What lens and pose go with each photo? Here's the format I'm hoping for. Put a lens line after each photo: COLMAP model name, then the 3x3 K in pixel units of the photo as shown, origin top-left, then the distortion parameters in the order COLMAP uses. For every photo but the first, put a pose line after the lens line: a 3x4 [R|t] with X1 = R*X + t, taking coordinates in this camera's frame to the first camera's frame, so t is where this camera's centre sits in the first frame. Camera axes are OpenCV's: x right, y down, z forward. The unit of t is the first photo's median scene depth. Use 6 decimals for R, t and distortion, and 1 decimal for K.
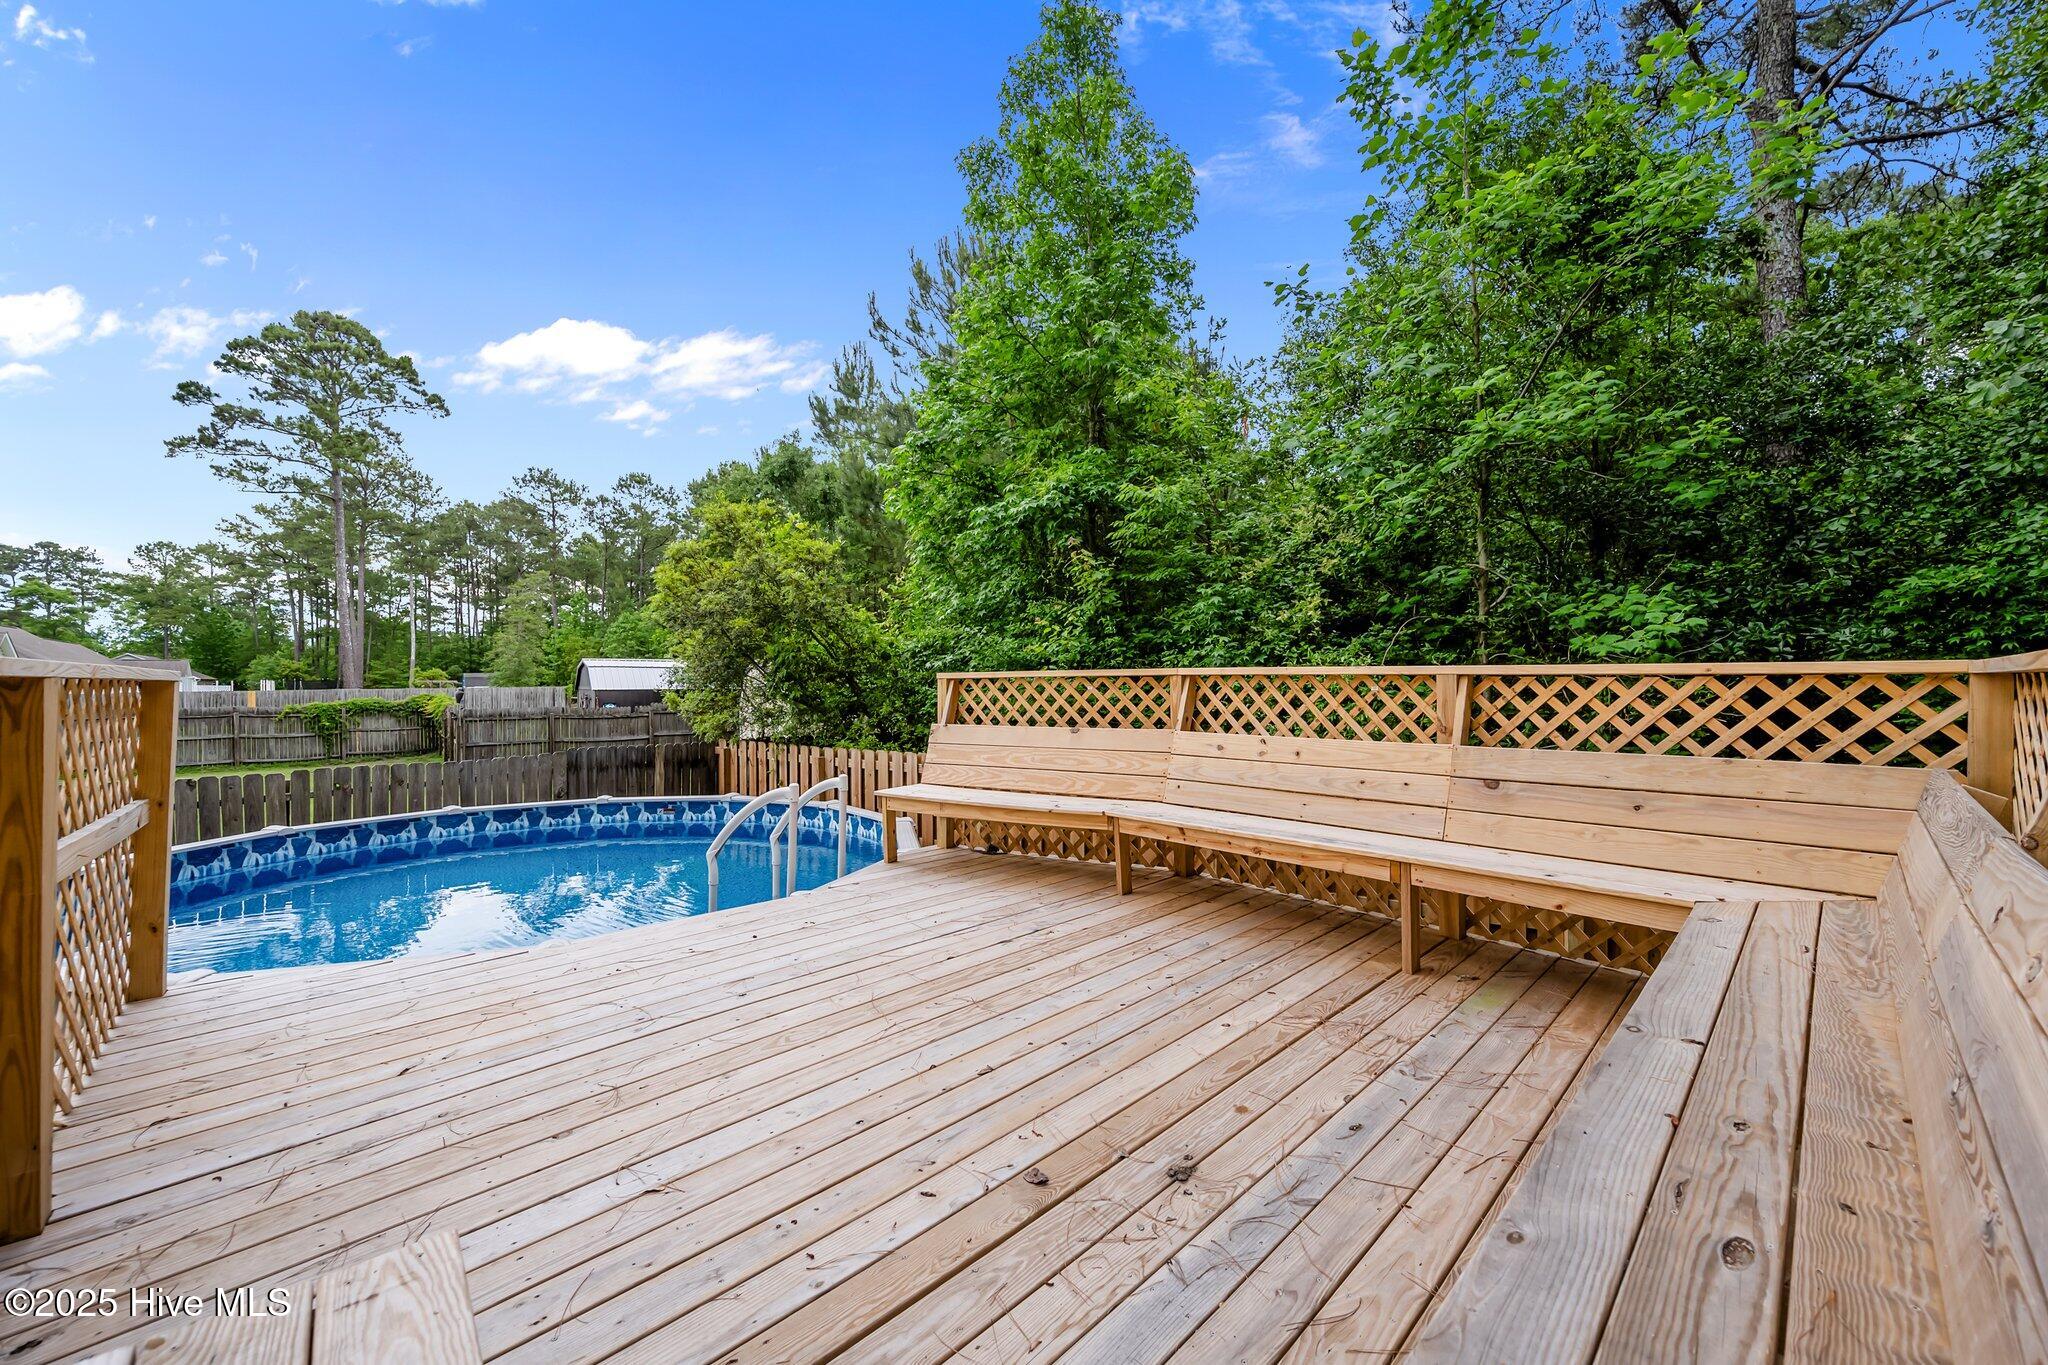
lens RADIAL K [[821.9, 0, 1040.3], [0, 821.9, 684.5], [0, 0, 1]] dist [0.000951, -0.000014]
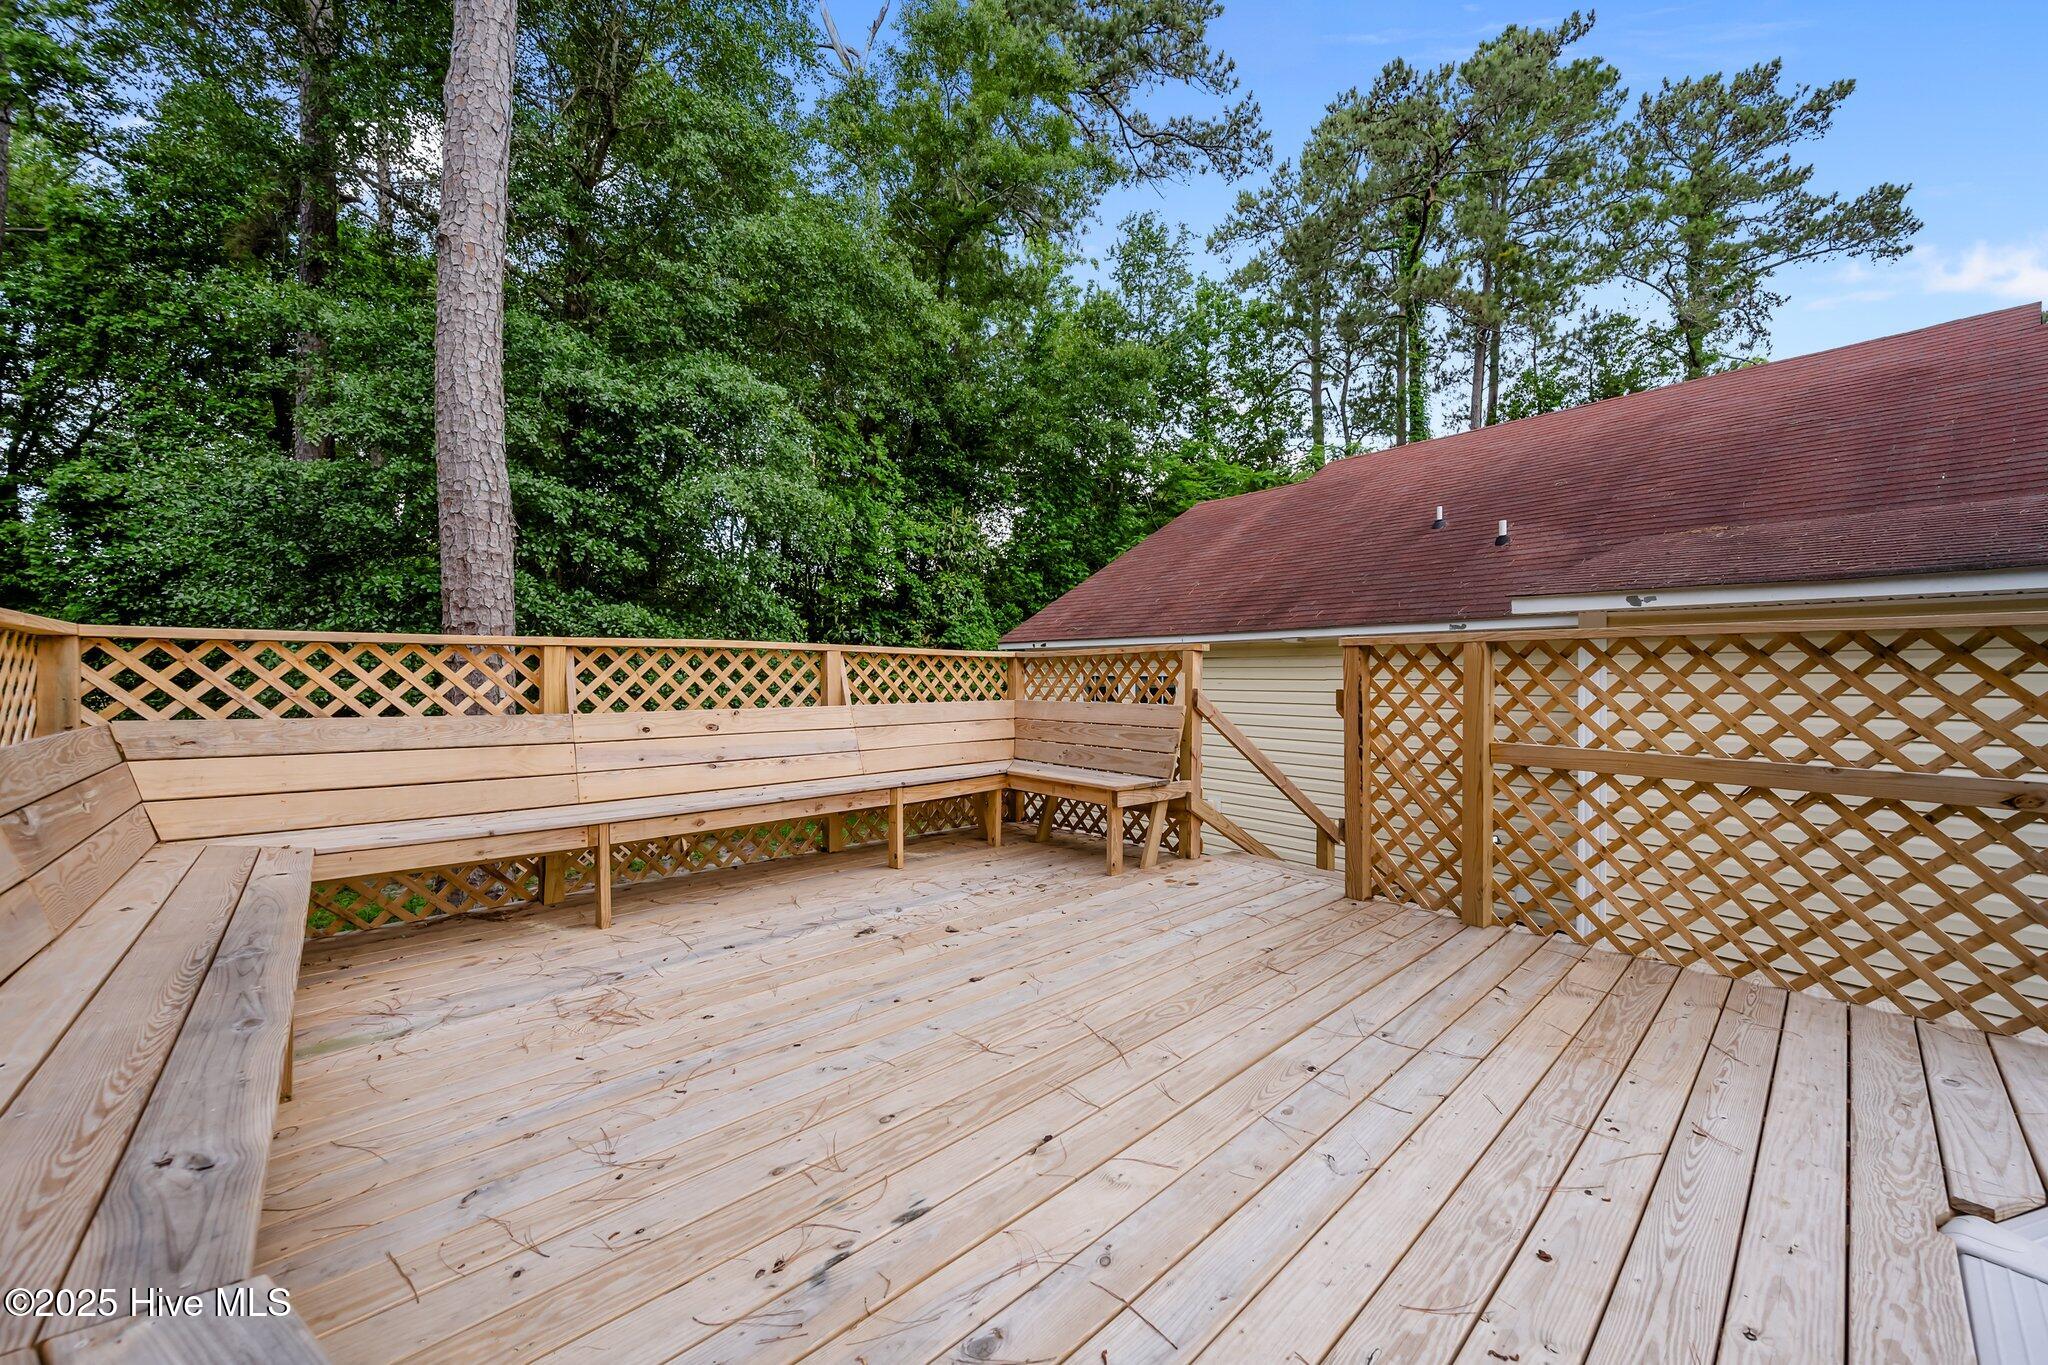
lens RADIAL K [[827.6, 0, 1024.0], [0, 827.6, 682.5], [0, 0, 1]] dist [-0.004526, -0.000443]
pose [[-0.999421, 0.001257, 0.033993, -0.122862], [0.001778, 0.999881, 0.015309, 0.031788], [-0.033970, 0.015360, -0.999305, 1.557366]]
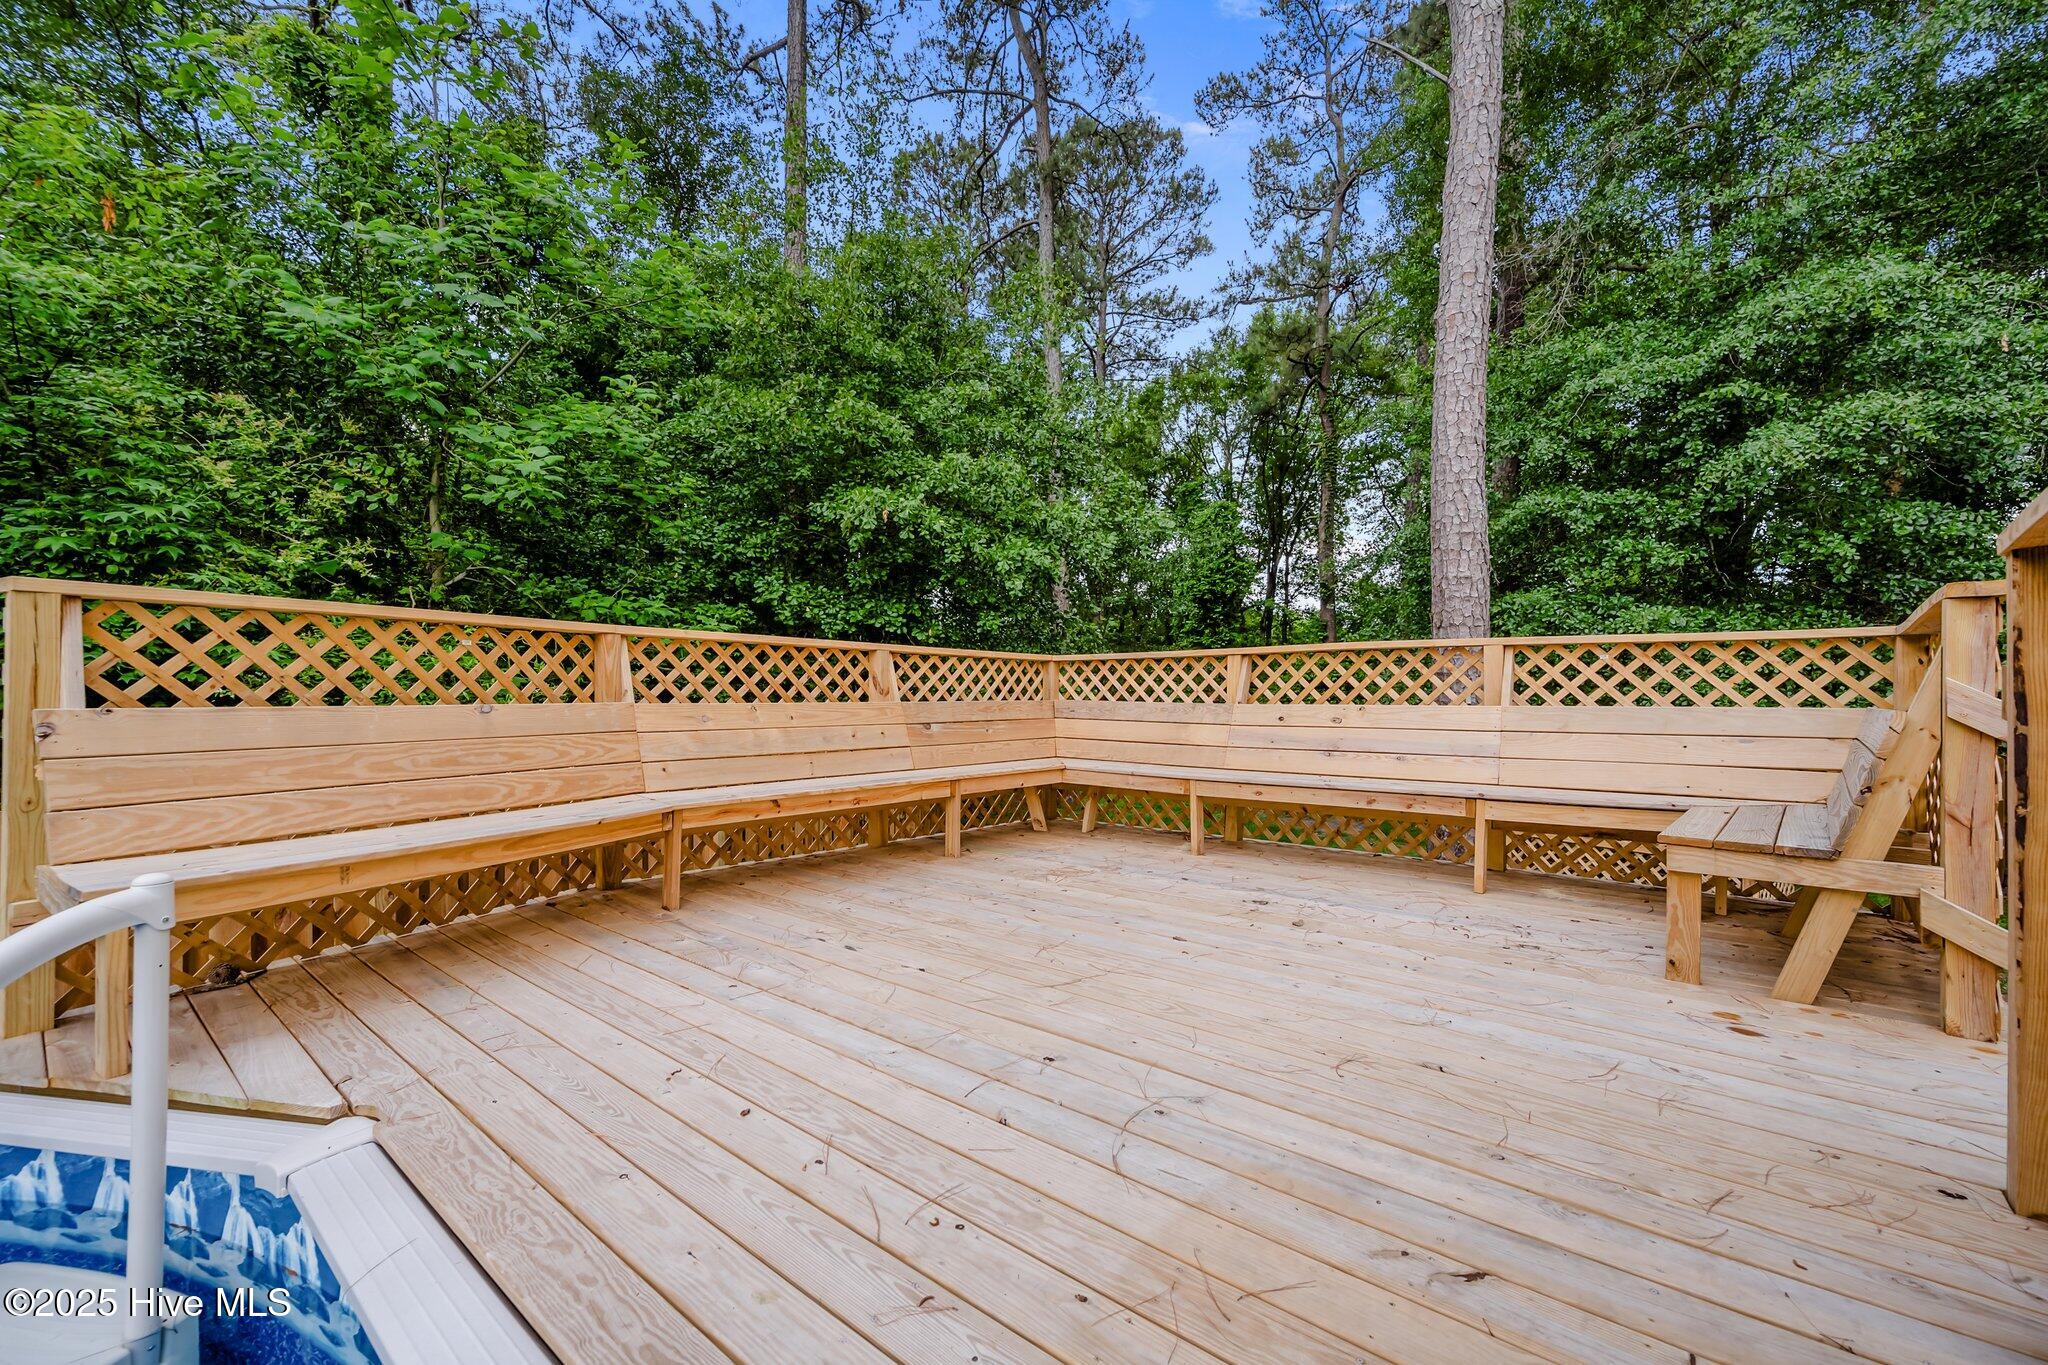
lens RADIAL K [[804.8, 0, 1024.0], [0, 804.8, 682.5], [0, 0, 1]] dist [-0.000493, -0.000240]
pose [[-0.085527, 0.016112, 0.996206, -0.930388], [0.005546, 0.999861, -0.015695, 0.071527], [-0.996320, 0.004183, -0.085605, 0.976267]]
